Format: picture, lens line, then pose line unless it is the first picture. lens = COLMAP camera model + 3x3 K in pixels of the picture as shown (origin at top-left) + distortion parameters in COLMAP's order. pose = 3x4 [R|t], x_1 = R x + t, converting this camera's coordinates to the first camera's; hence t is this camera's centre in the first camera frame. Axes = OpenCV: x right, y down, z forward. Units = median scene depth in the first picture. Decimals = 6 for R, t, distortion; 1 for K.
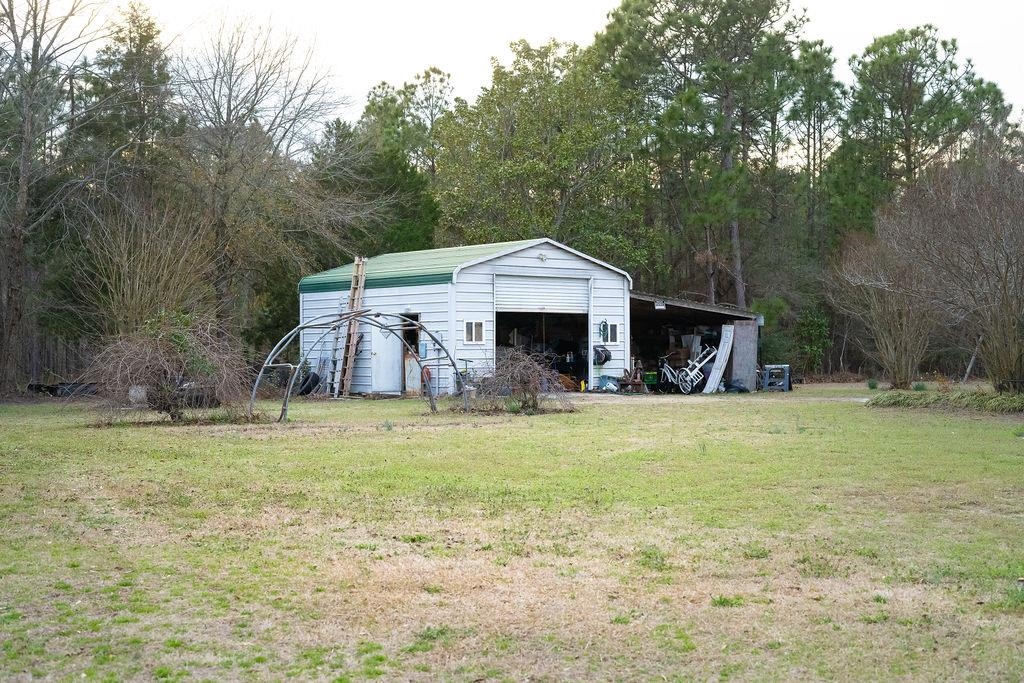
lens RADIAL K [[1467.7, 0, 512.0], [0, 1467.7, 341.5], [0, 0, 1]] dist [-0.016613, -0.053326]
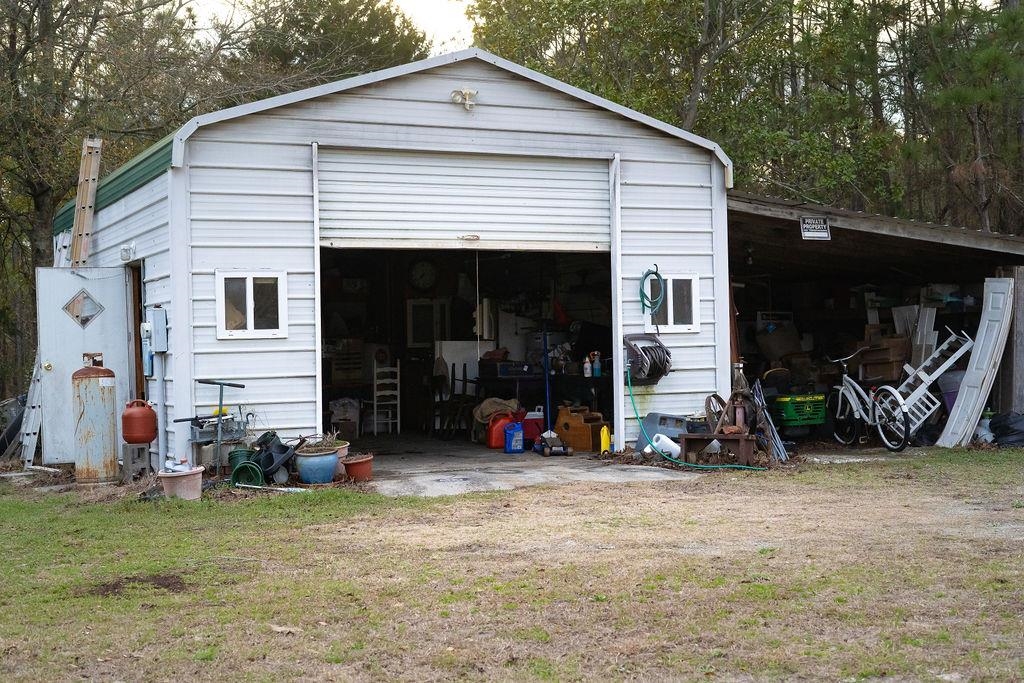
lens RADIAL K [[1467.7, 0, 512.0], [0, 1467.7, 341.5], [0, 0, 1]] dist [-0.016613, -0.053326]
pose [[0.980245, -0.017711, -0.196993, 0.100642], [0.018827, 0.999816, 0.003790, 0.002372], [0.196890, -0.007424, 0.980397, 0.612688]]
